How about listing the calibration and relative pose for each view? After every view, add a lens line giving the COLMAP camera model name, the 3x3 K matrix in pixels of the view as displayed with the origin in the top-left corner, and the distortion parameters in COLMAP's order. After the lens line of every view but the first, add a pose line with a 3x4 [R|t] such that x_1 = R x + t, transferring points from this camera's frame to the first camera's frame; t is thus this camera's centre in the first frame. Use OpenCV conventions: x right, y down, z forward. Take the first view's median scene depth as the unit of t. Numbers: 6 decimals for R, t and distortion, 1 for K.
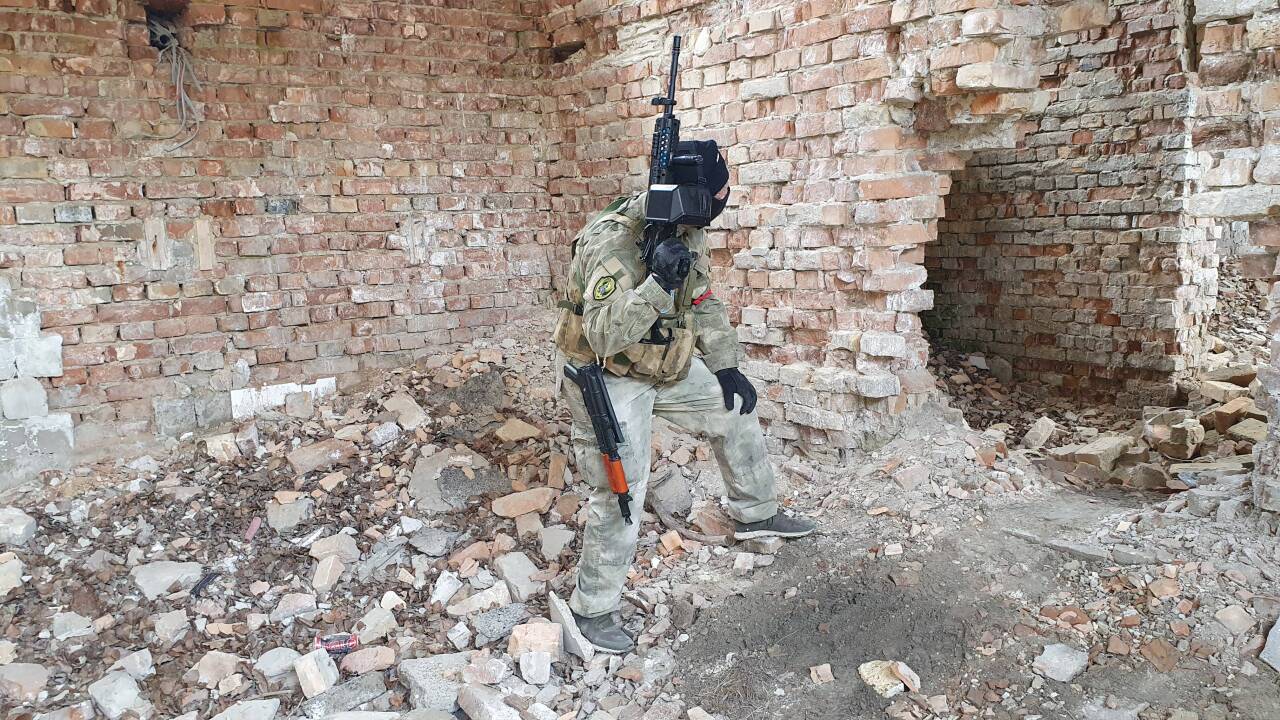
lens RADIAL K [[982.8, 0, 667.4], [0, 982.8, 365.0], [0, 0, 1]] dist [0.036523, -0.031945]
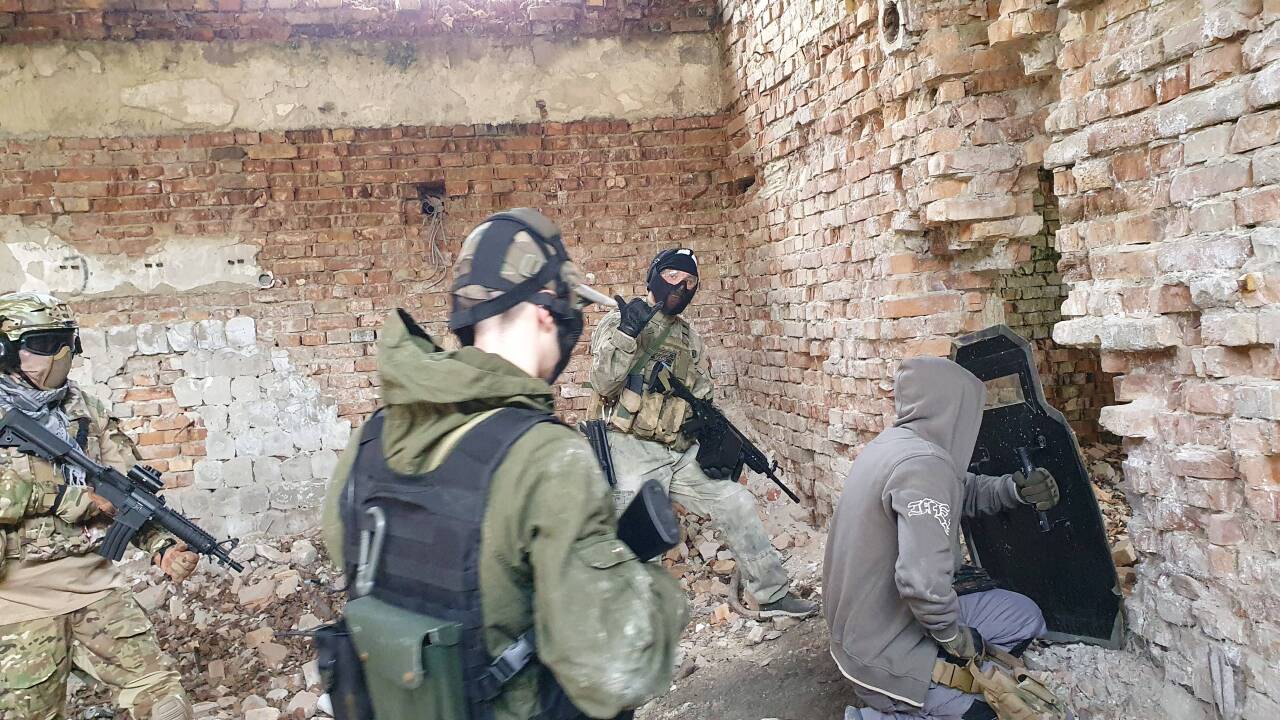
lens RADIAL K [[982.8, 0, 696.8], [0, 982.8, 364.7], [0, 0, 1]] dist [0.036523, -0.031945]
pose [[0.909006, 0.001201, -0.416781, 0.430296], [-0.033308, 0.997007, -0.069771, -0.027440], [0.415450, 0.077304, 0.906325, -0.086723]]
